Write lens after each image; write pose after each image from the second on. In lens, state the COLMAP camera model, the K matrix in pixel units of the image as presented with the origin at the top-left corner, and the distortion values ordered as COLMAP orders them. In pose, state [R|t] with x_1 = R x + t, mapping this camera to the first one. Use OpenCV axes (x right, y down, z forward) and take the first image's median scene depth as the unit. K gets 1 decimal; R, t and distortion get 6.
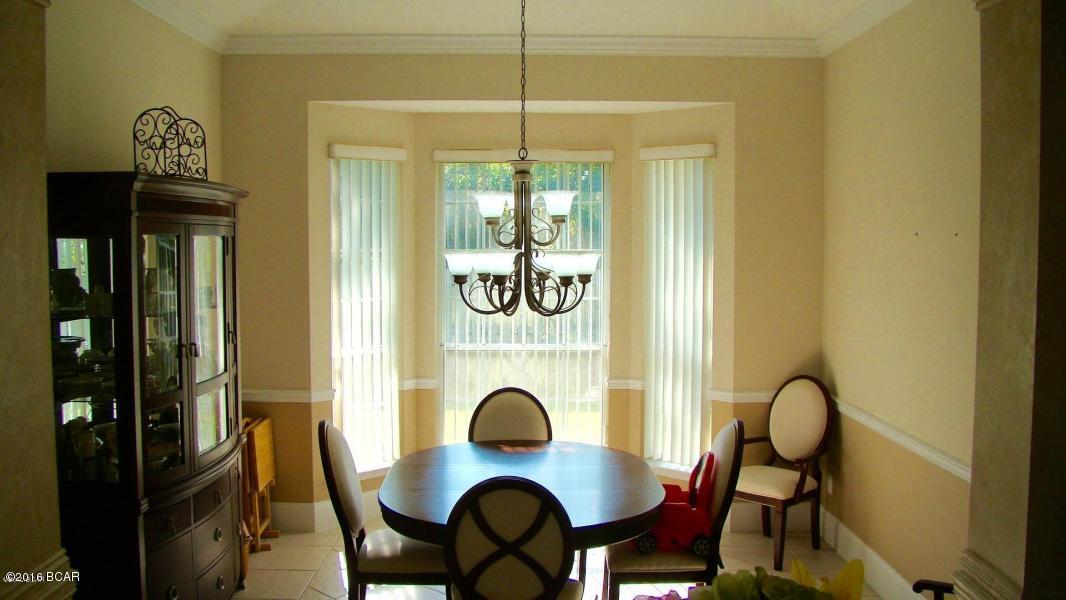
lens RADIAL K [[1027.1, 0, 533.9], [0, 1027.1, 297.9], [0, 0, 1]] dist [-0.009618, 0.000000]
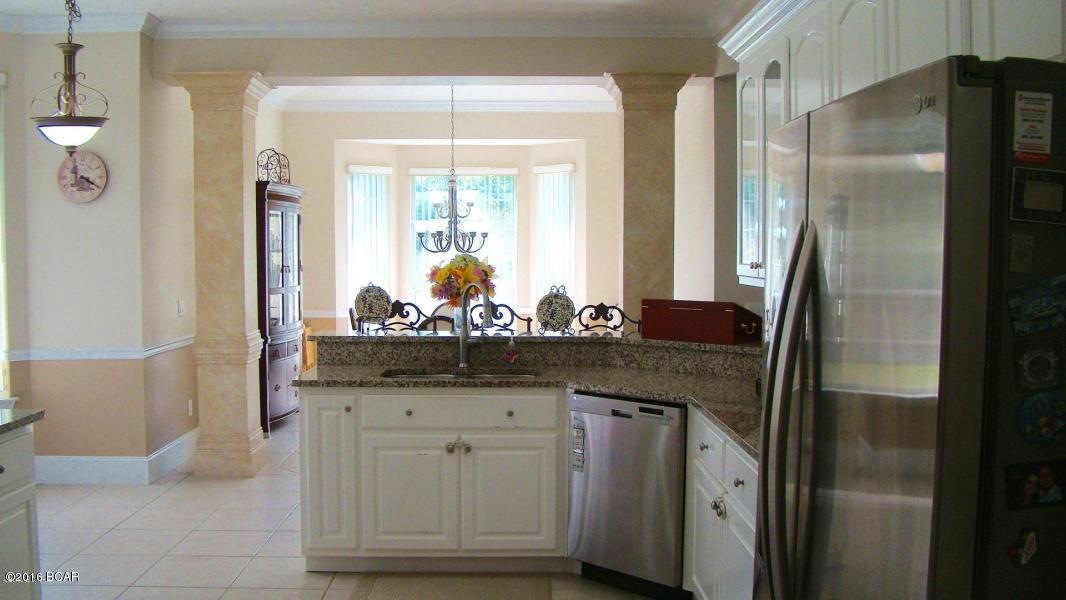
lens RADIAL K [[1027.1, 0, 530.4], [0, 1027.1, 305.5], [0, 0, 1]] dist [-0.009618, 0.000000]
pose [[0.999900, -0.005058, 0.013222, 0.109301], [0.005105, 0.999981, -0.003497, 0.122206], [-0.013205, 0.003564, 0.999906, -0.951484]]
